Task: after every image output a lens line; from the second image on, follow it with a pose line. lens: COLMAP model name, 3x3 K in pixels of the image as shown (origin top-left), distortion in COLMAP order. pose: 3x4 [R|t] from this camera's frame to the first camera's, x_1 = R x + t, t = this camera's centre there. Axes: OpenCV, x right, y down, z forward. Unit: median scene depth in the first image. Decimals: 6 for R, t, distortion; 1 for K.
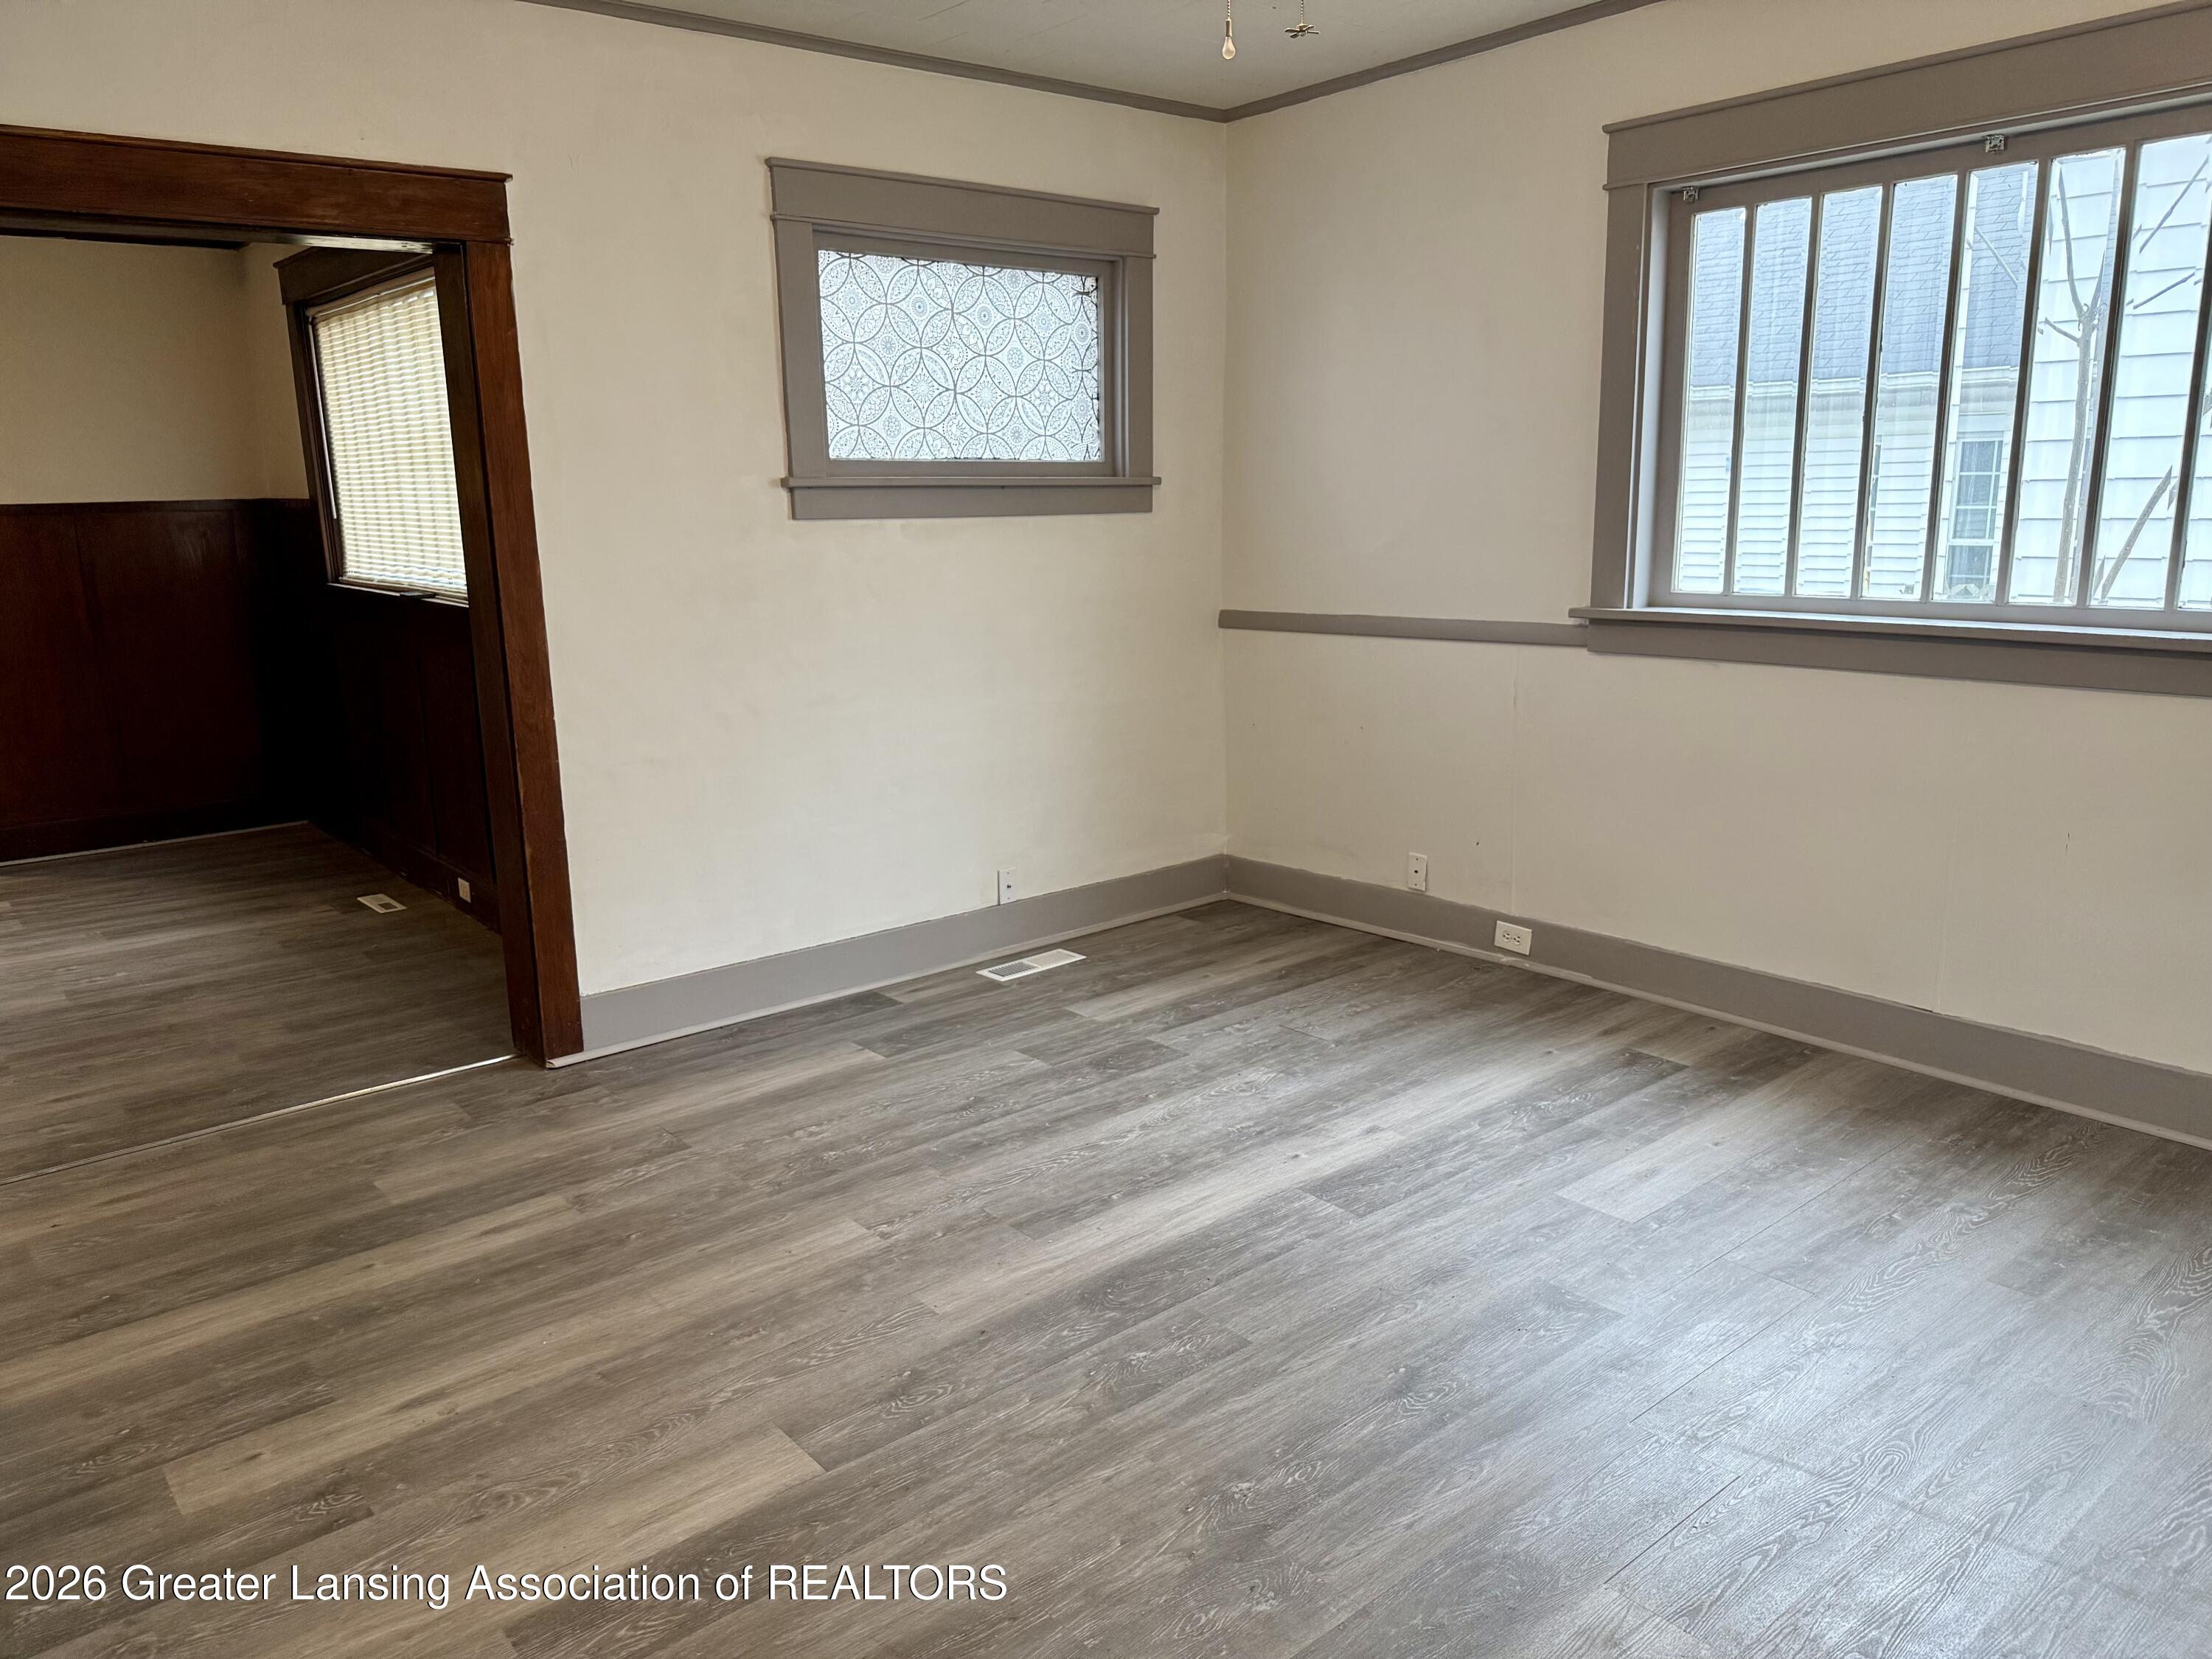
lens RADIAL K [[1559.1, 0, 1097.6], [0, 1559.1, 821.1], [0, 0, 1]] dist [0.068418, -0.074800]
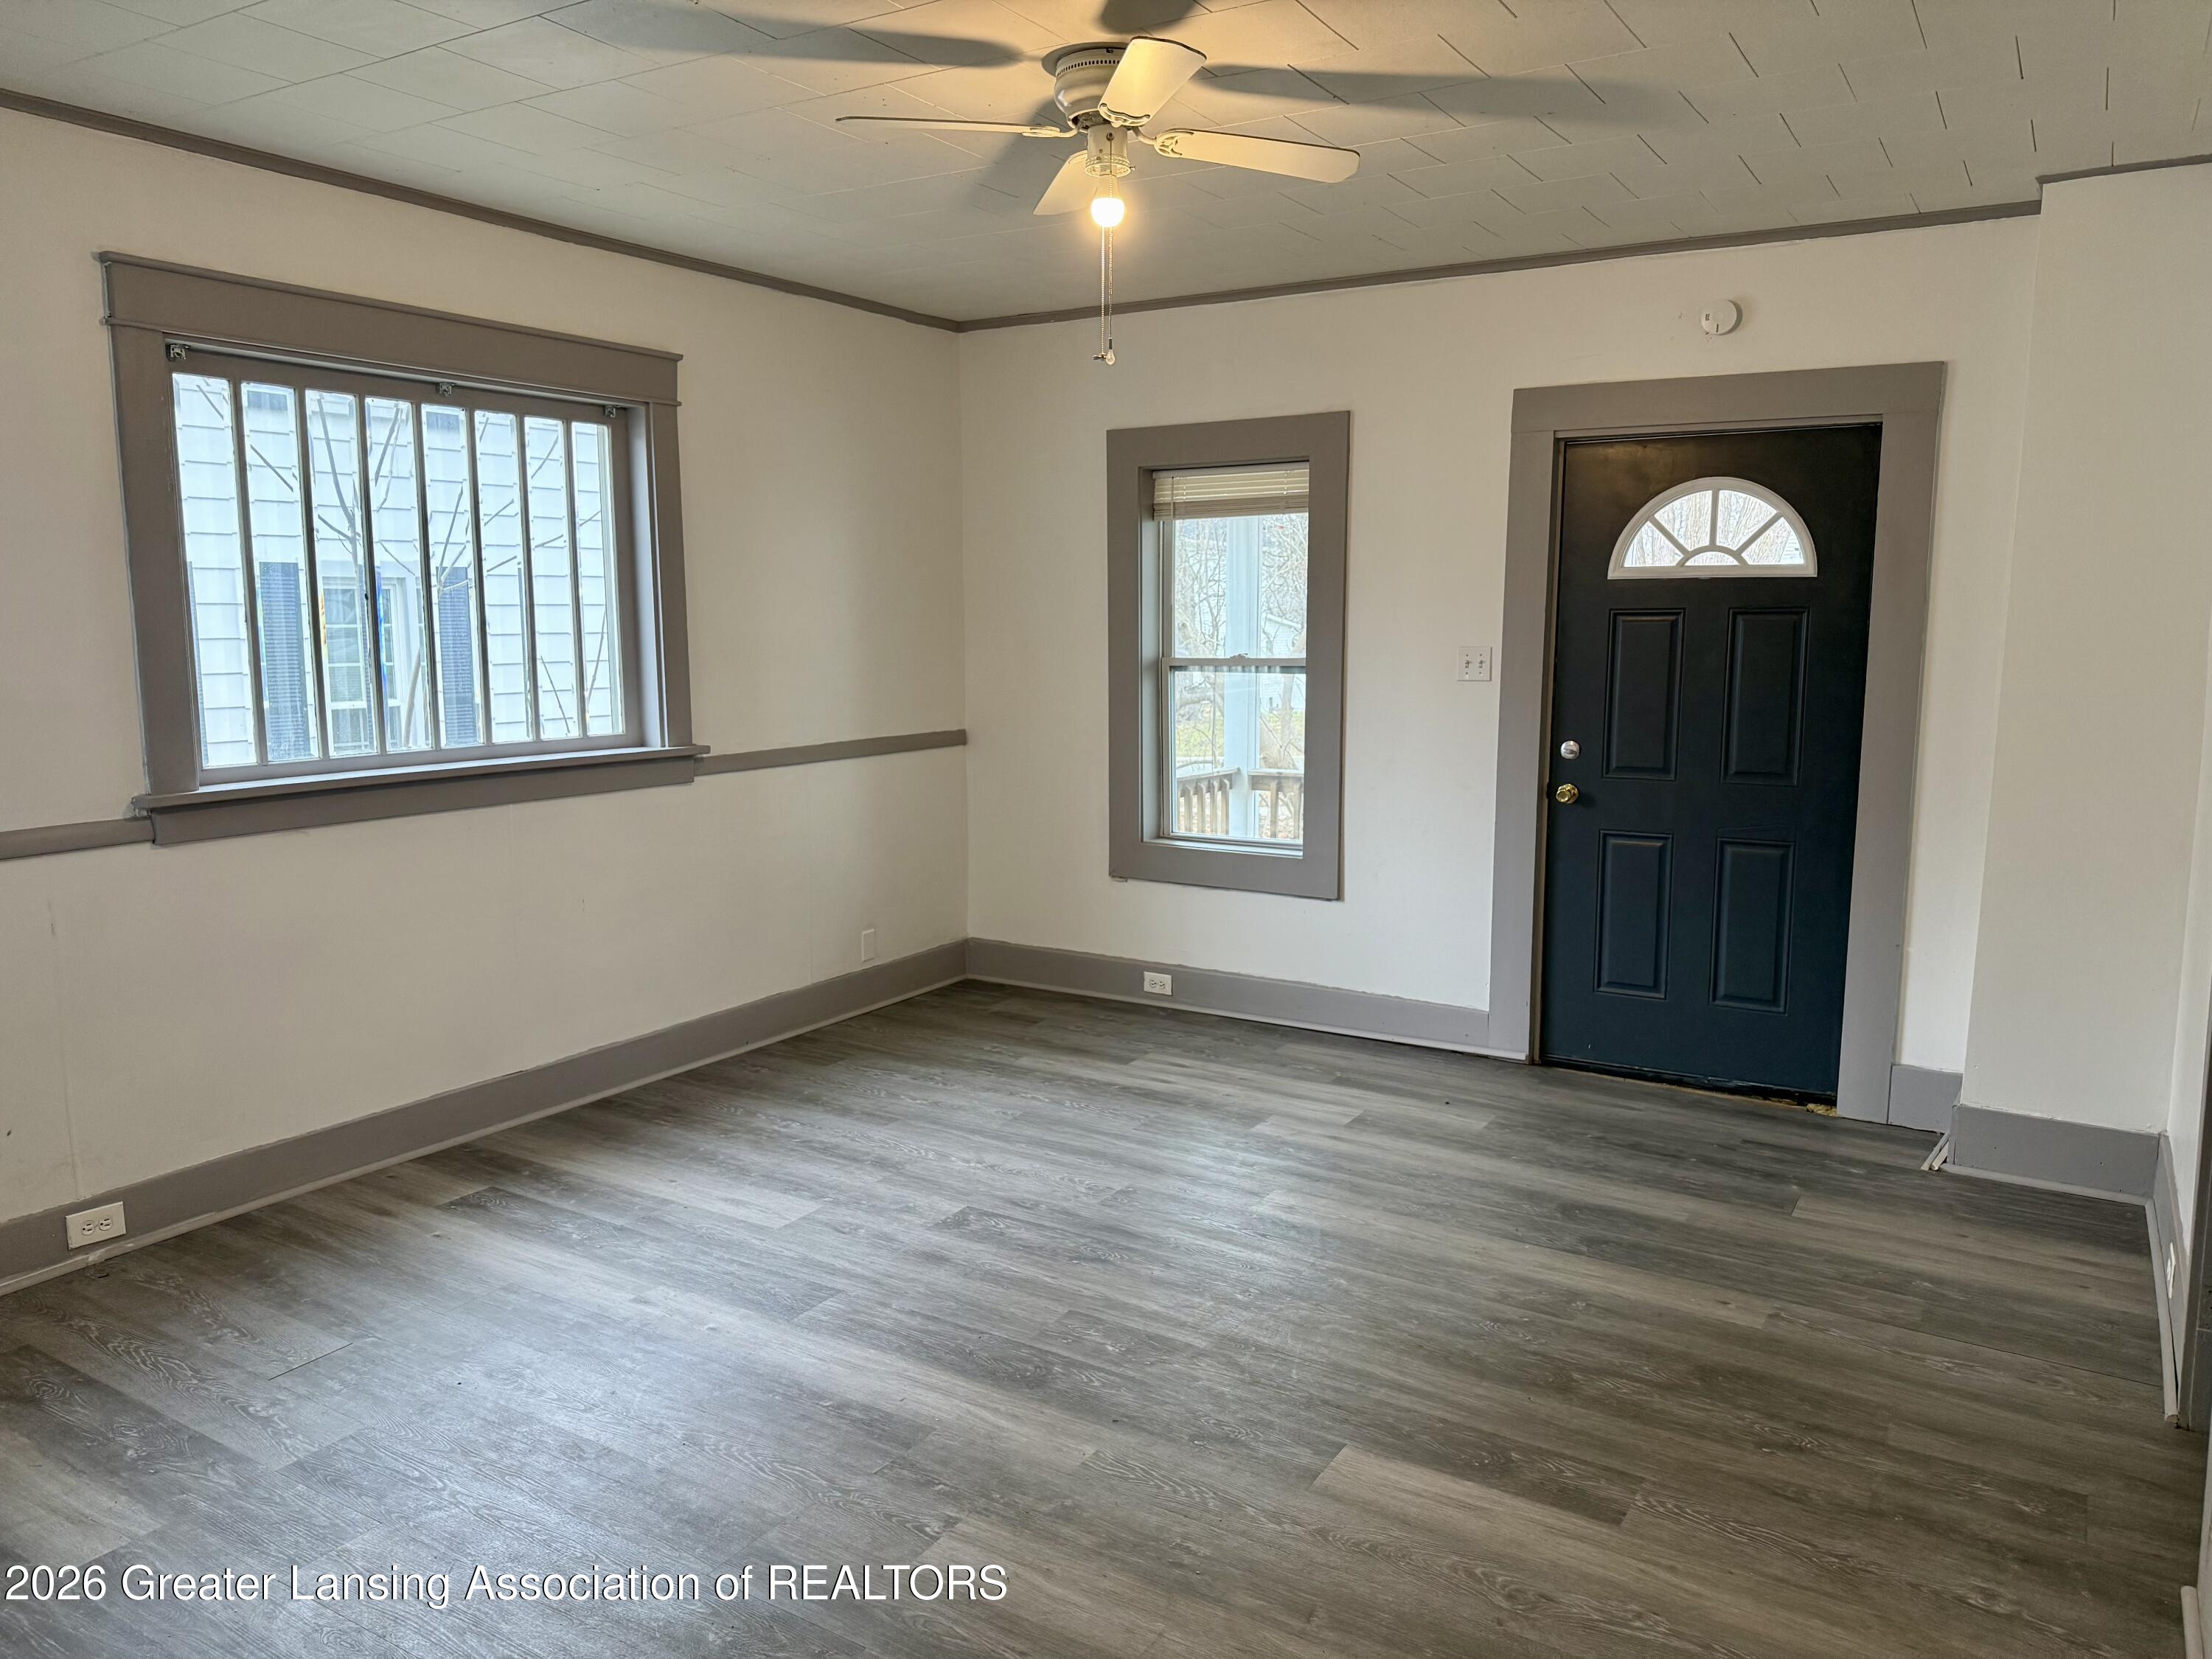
lens RADIAL K [[1559.1, 0, 1109.5], [0, 1559.1, 827.2], [0, 0, 1]] dist [0.068418, -0.074800]
pose [[-0.326678, -0.104423, 0.939349, -0.776098], [0.202814, 0.962980, 0.177583, -0.193018], [-0.923119, 0.248525, -0.293406, 0.906703]]
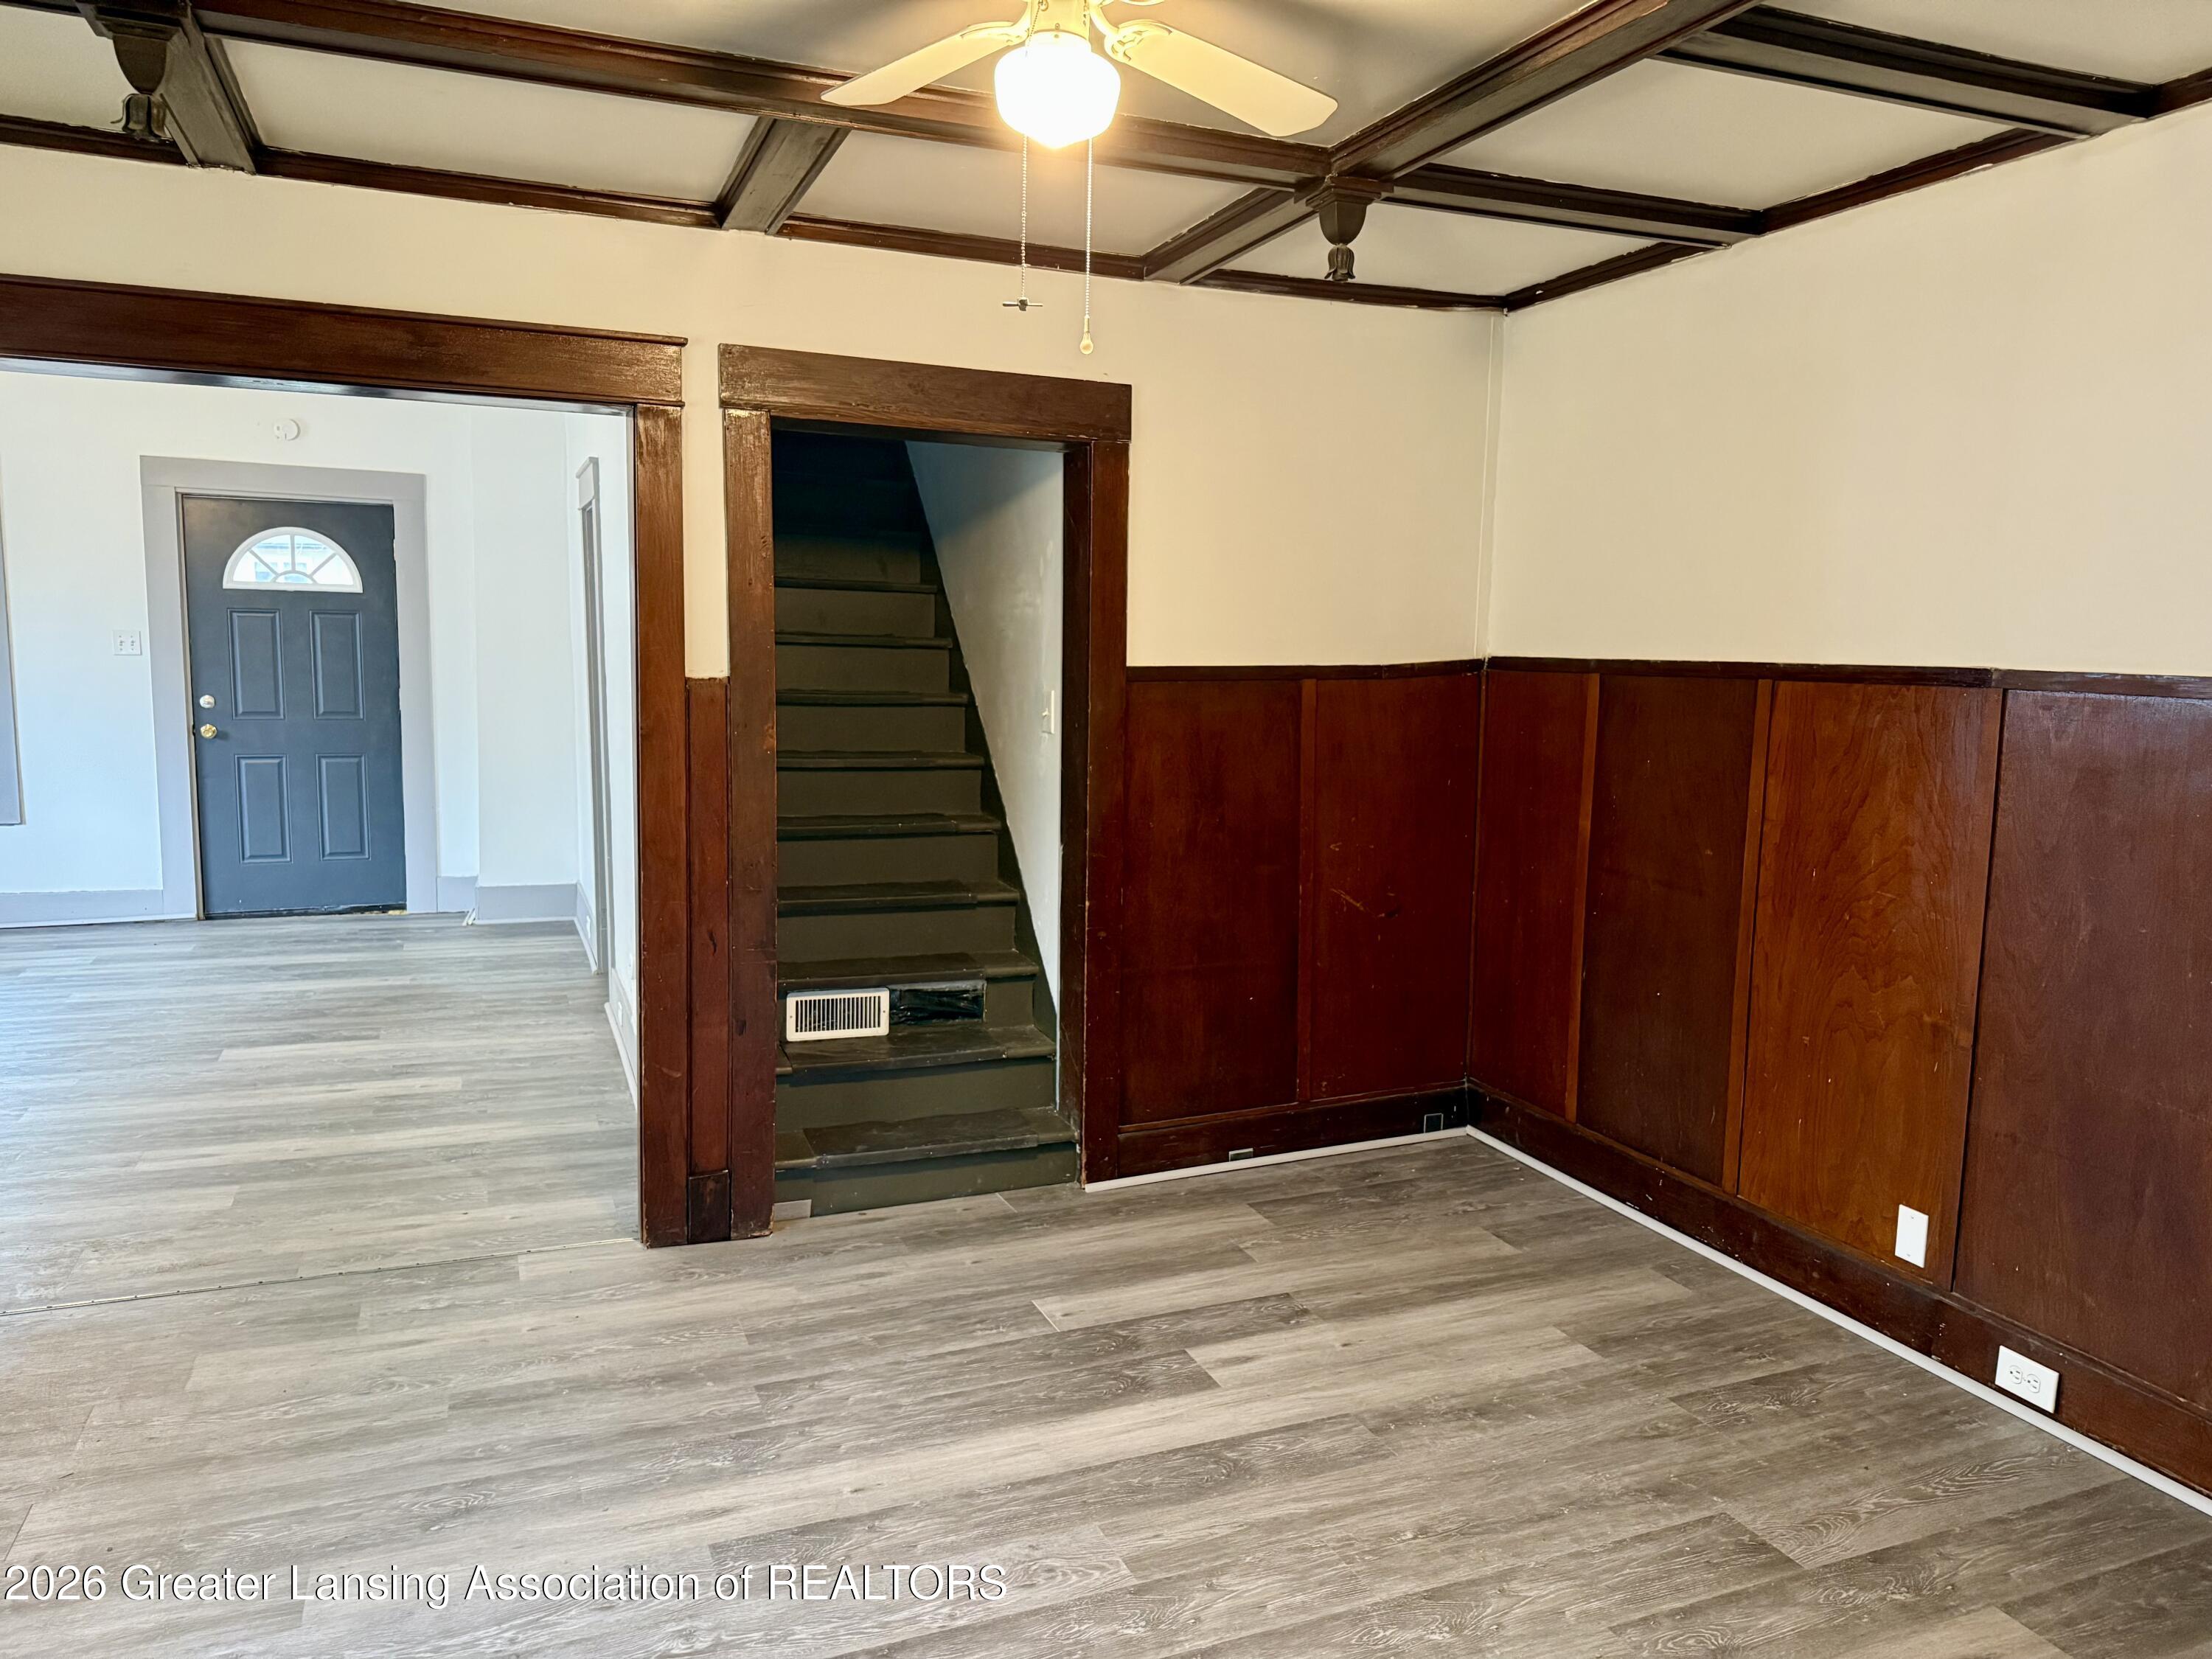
lens RADIAL K [[1559.1, 0, 1116.8], [0, 1559.1, 822.1], [0, 0, 1]] dist [0.068418, -0.074800]
pose [[-0.956511, -0.034700, 0.289624, -1.346203], [0.059439, 0.948880, 0.309990, -0.352568], [-0.285575, 0.313724, -0.905552, 1.691885]]
